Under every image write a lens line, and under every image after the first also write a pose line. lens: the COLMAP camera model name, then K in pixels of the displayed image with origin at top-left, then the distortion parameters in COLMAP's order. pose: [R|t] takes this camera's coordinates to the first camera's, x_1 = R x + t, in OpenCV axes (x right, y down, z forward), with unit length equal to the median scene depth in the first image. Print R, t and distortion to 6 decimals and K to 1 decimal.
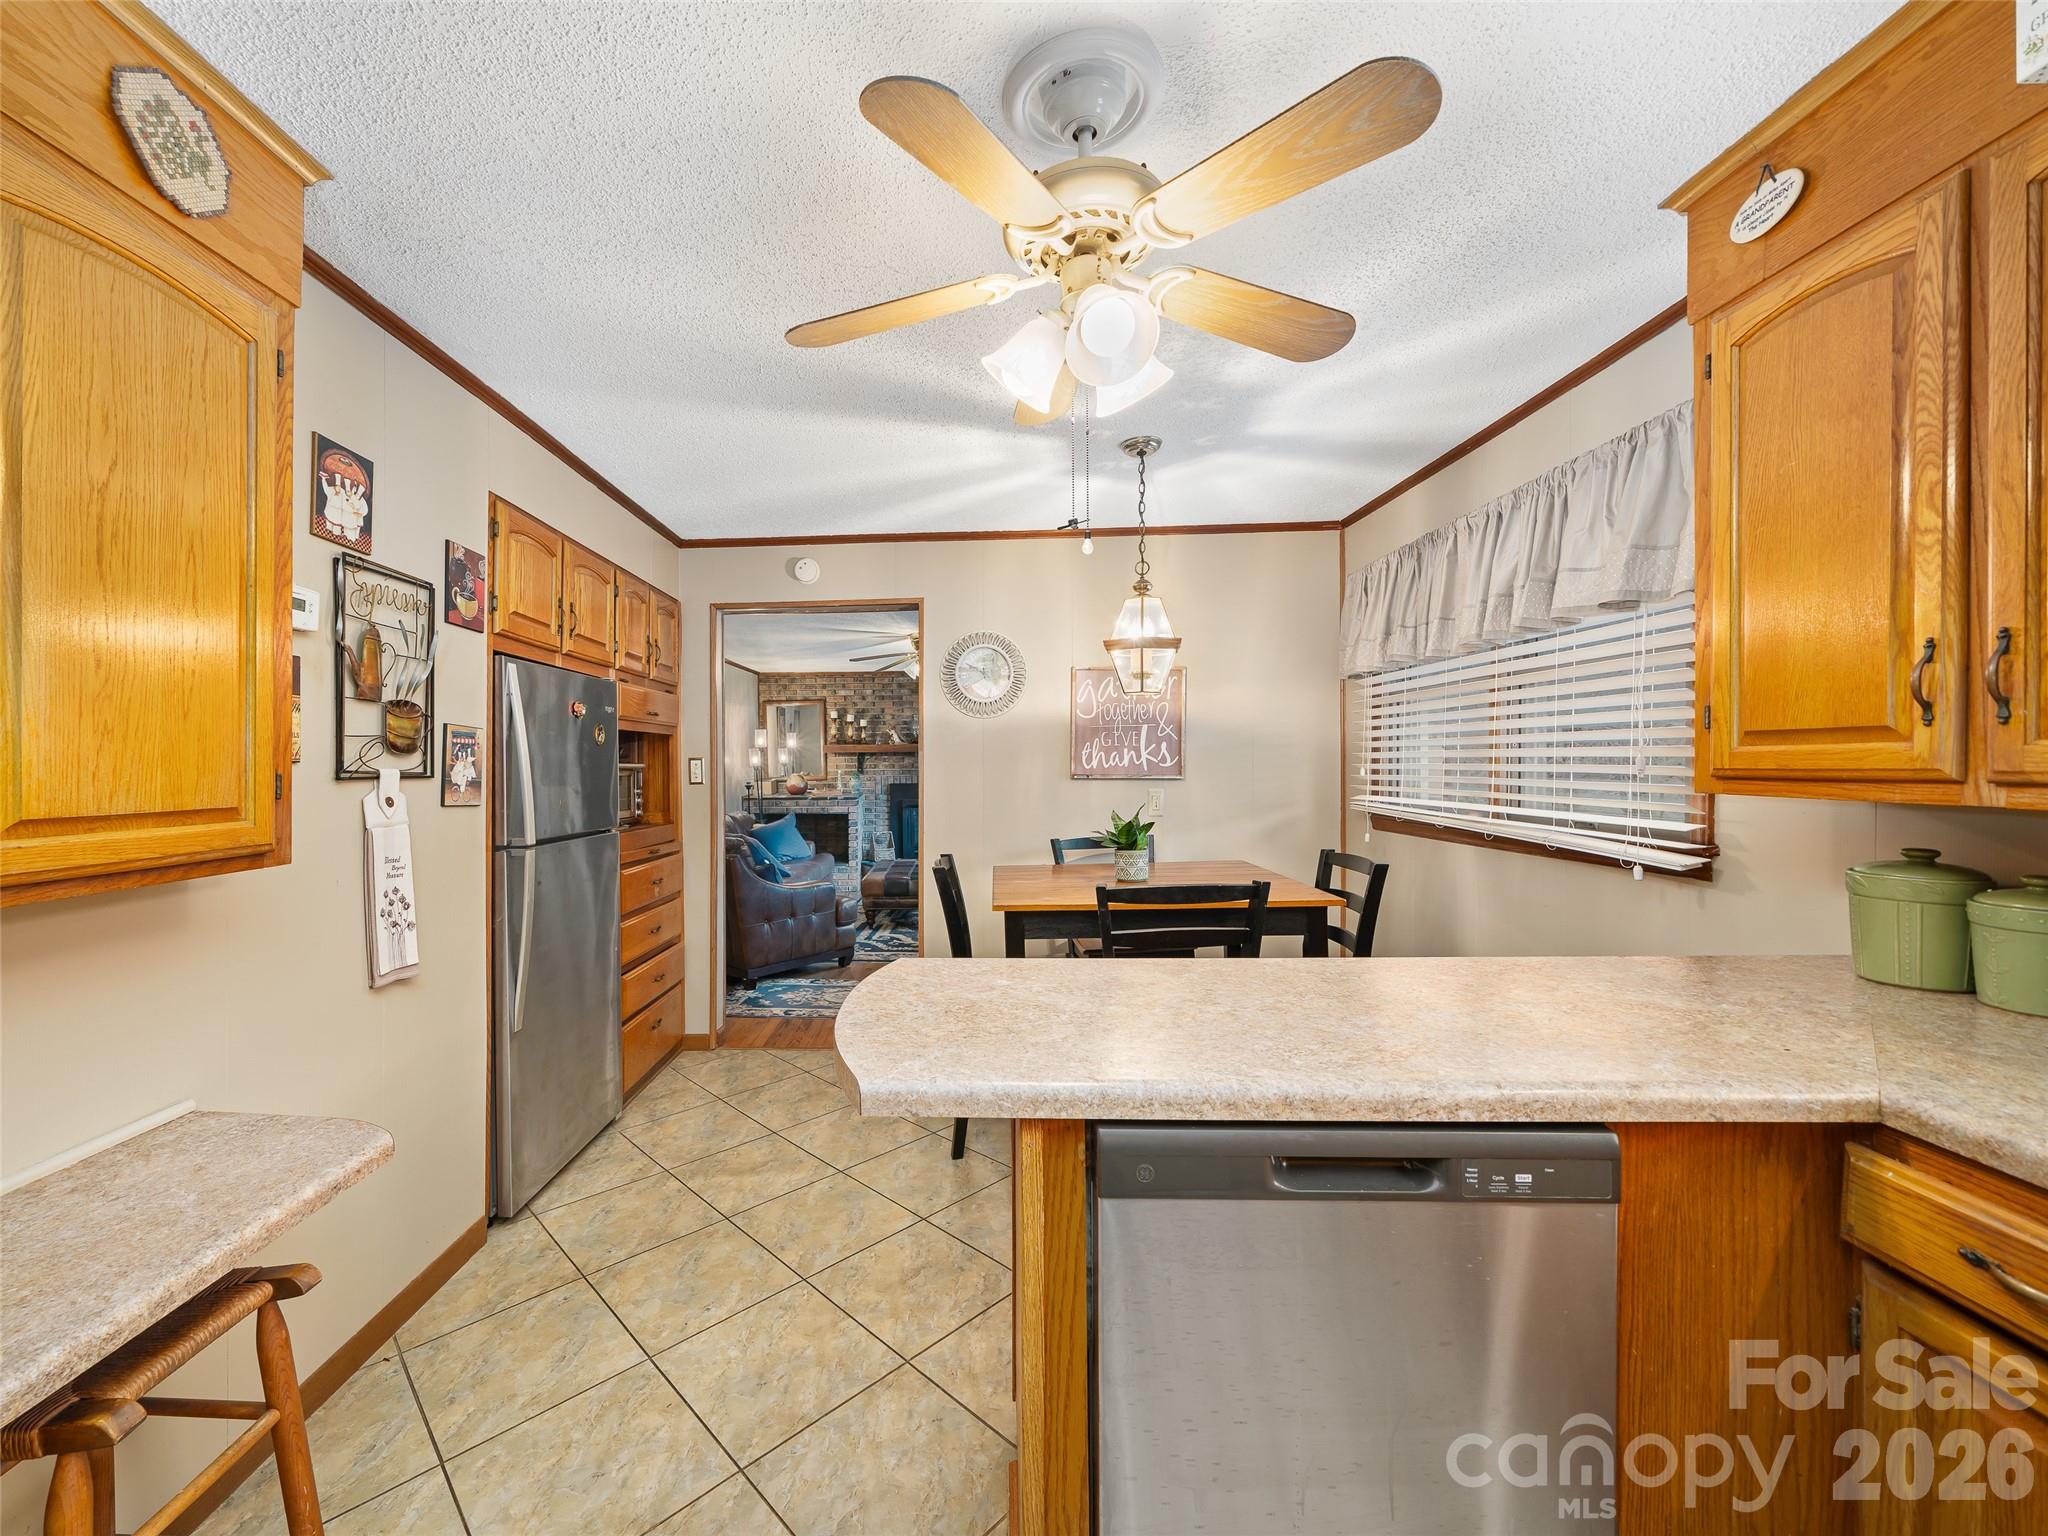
lens RADIAL K [[832.2, 0, 943.8], [0, 832.2, 767.0], [0, 0, 1]] dist [-0.008988, -0.000110]
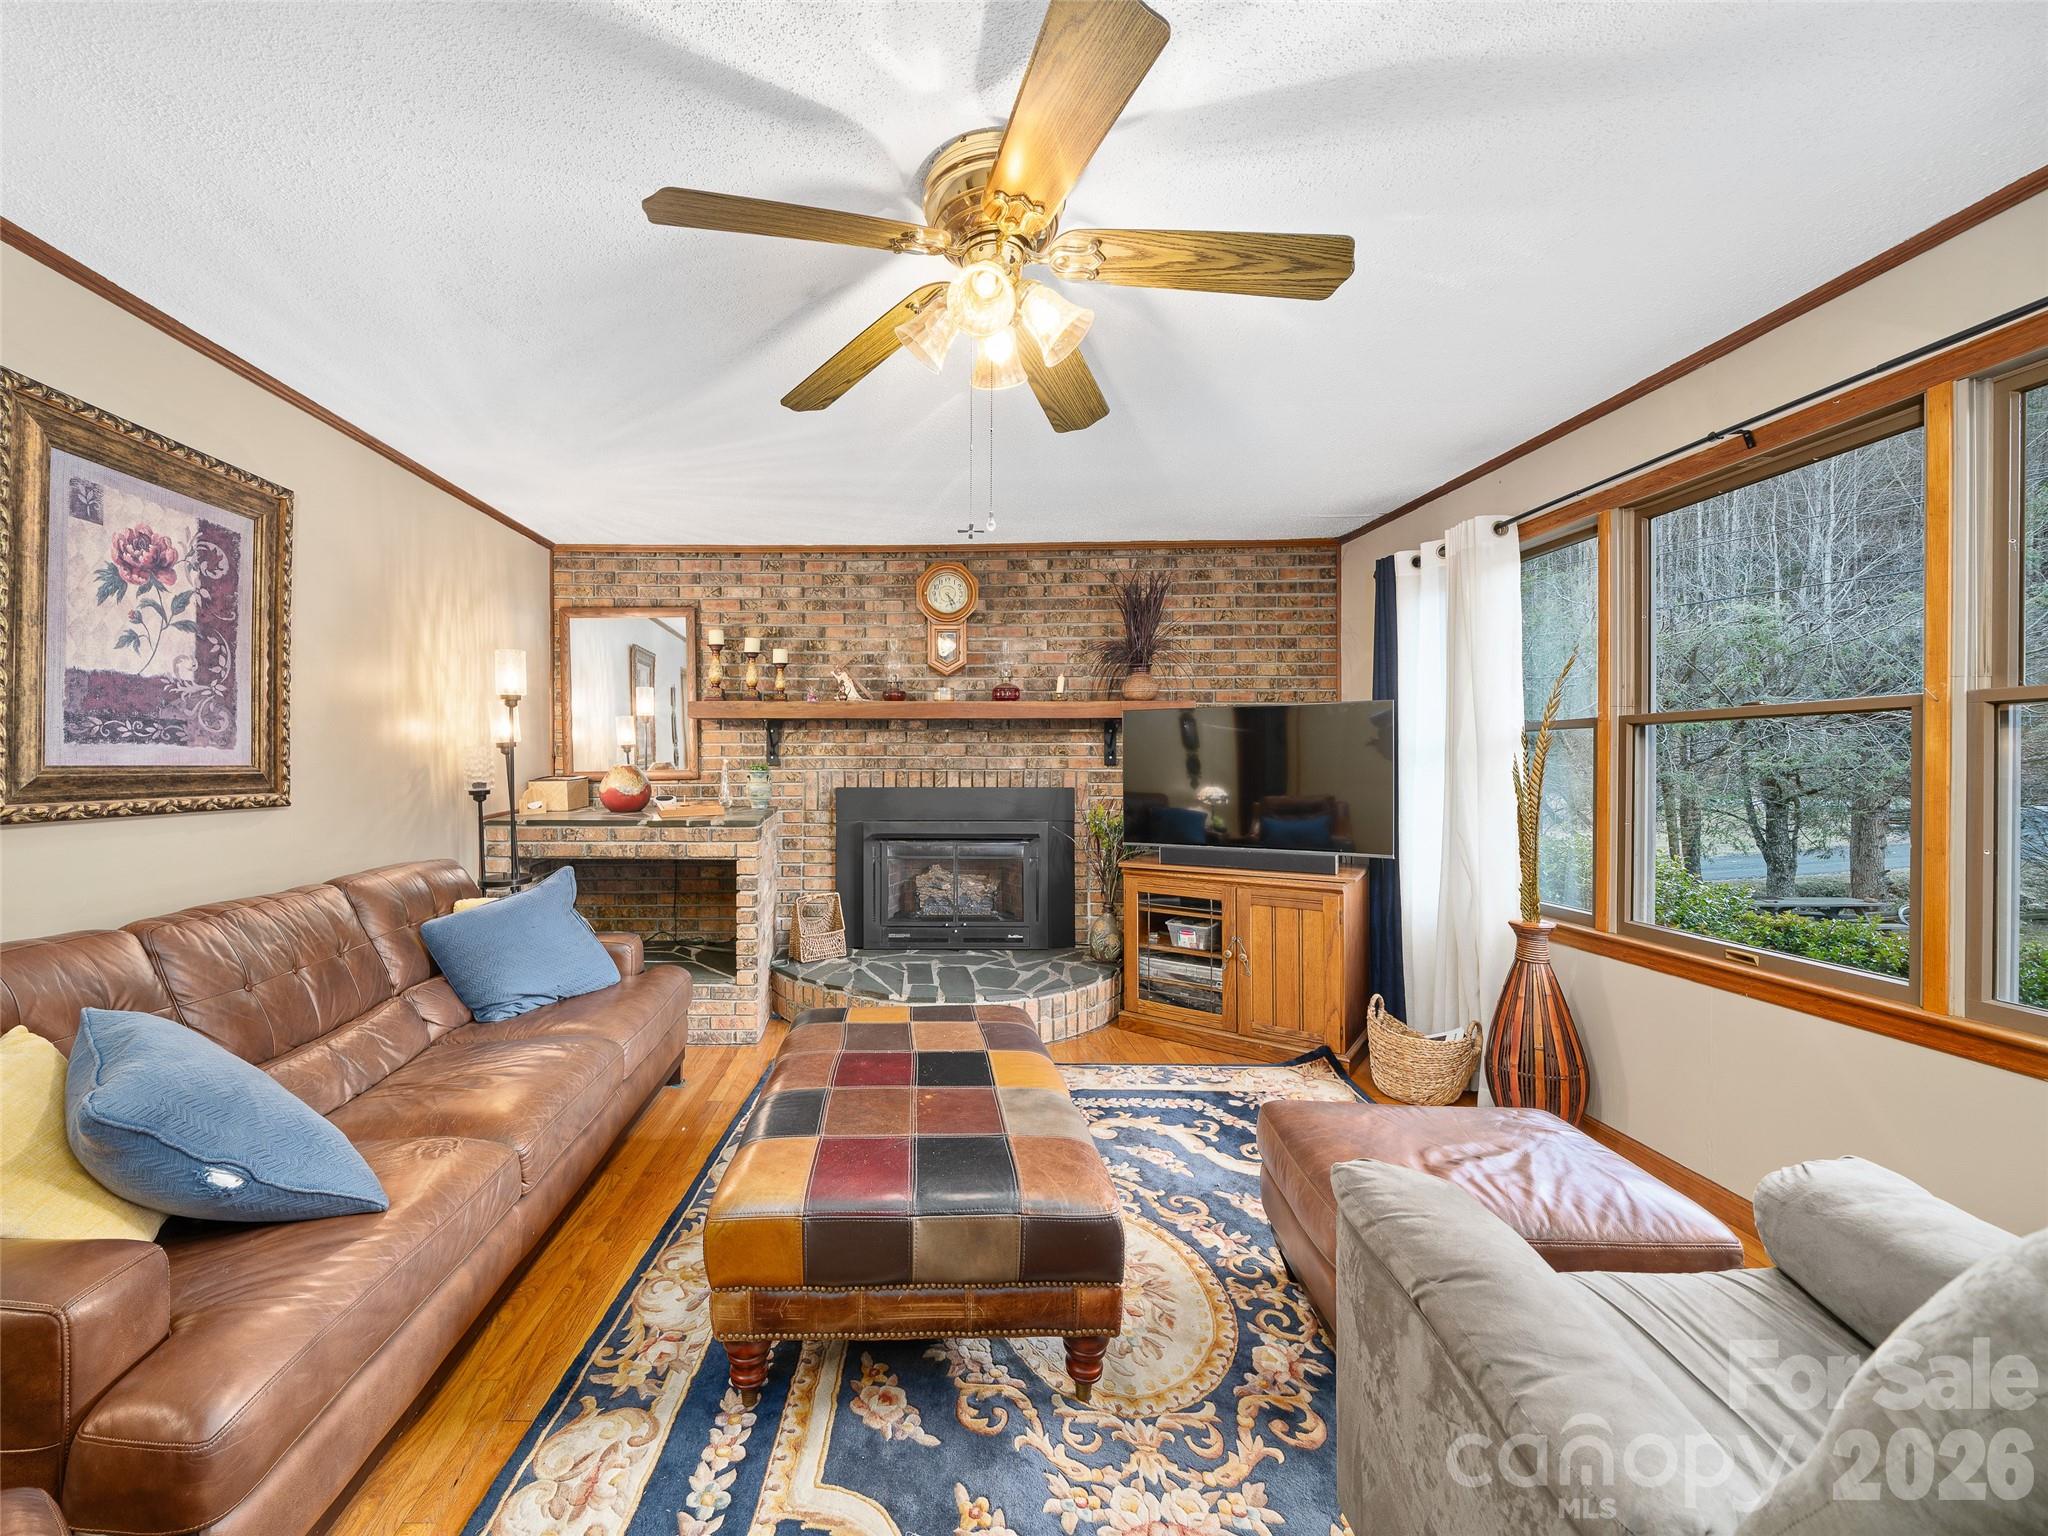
lens RADIAL K [[799.6, 0, 958.4], [0, 799.6, 767.2], [0, 0, 1]] dist [-0.014227, 0.001667]
pose [[0.996261, 0.009976, 0.085819, -0.150703], [-0.010082, 0.999949, 0.000800, 0.032214], [-0.085807, -0.001662, 0.996310, 2.350412]]
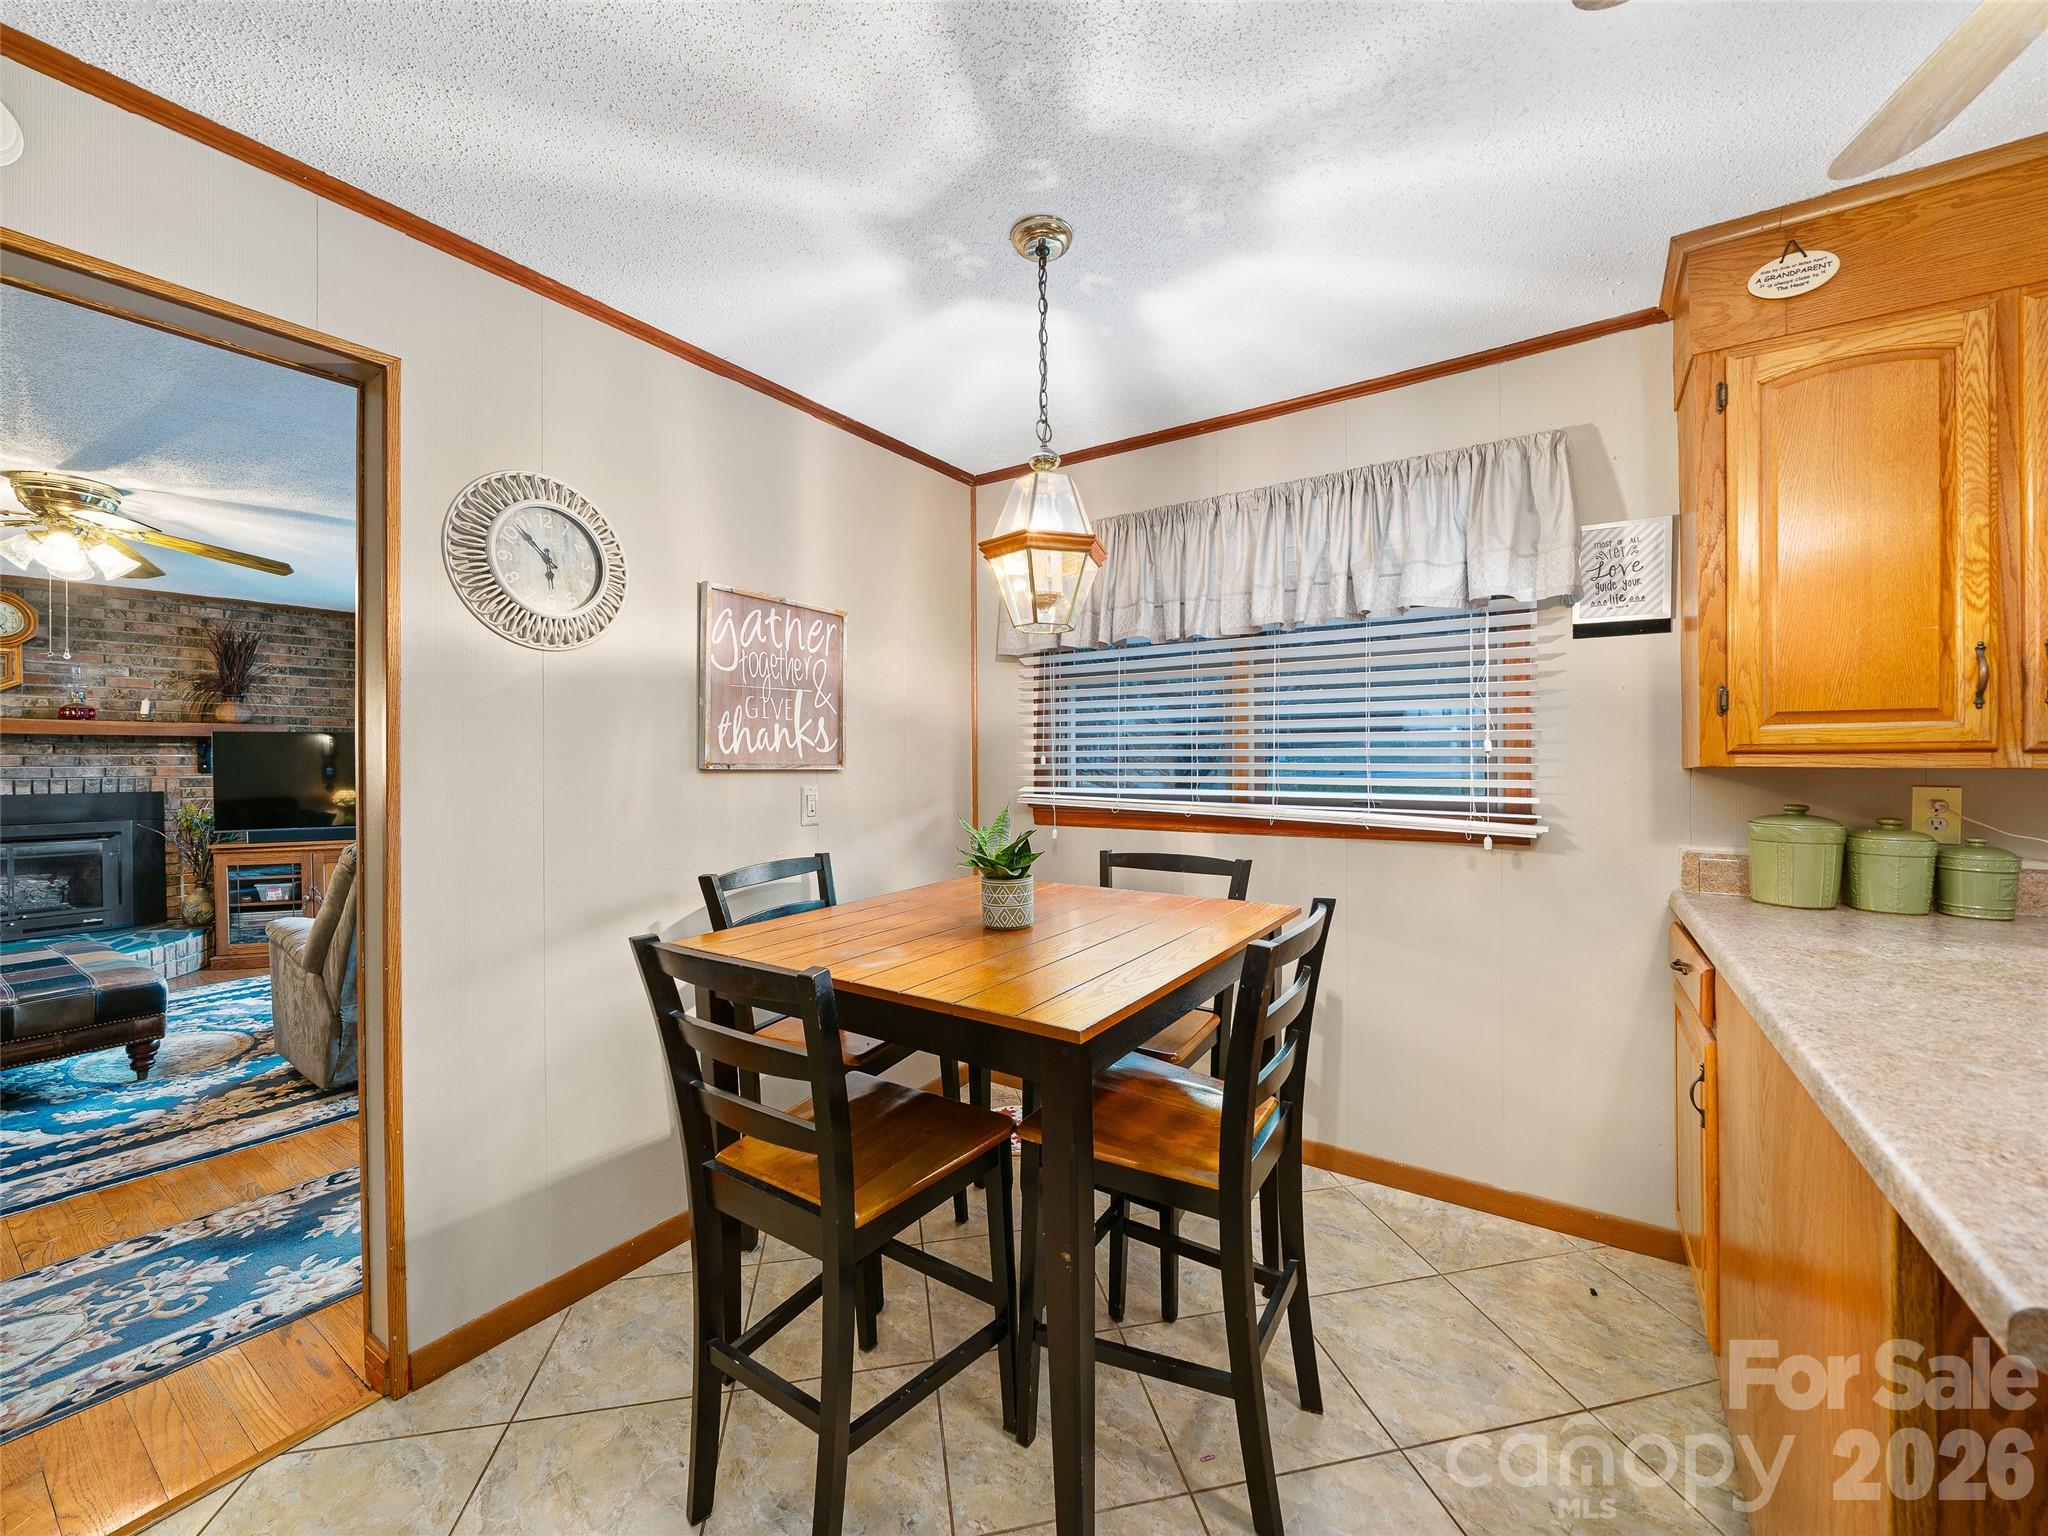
lens RADIAL K [[799.6, 0, 1025.0], [0, 799.6, 769.3], [0, 0, 1]] dist [-0.014227, 0.001667]
pose [[0.519193, -0.000006, 0.854657, -0.368281], [0.002520, 0.999996, -0.001524, 0.025256], [-0.854653, 0.002945, 0.519191, 0.896001]]
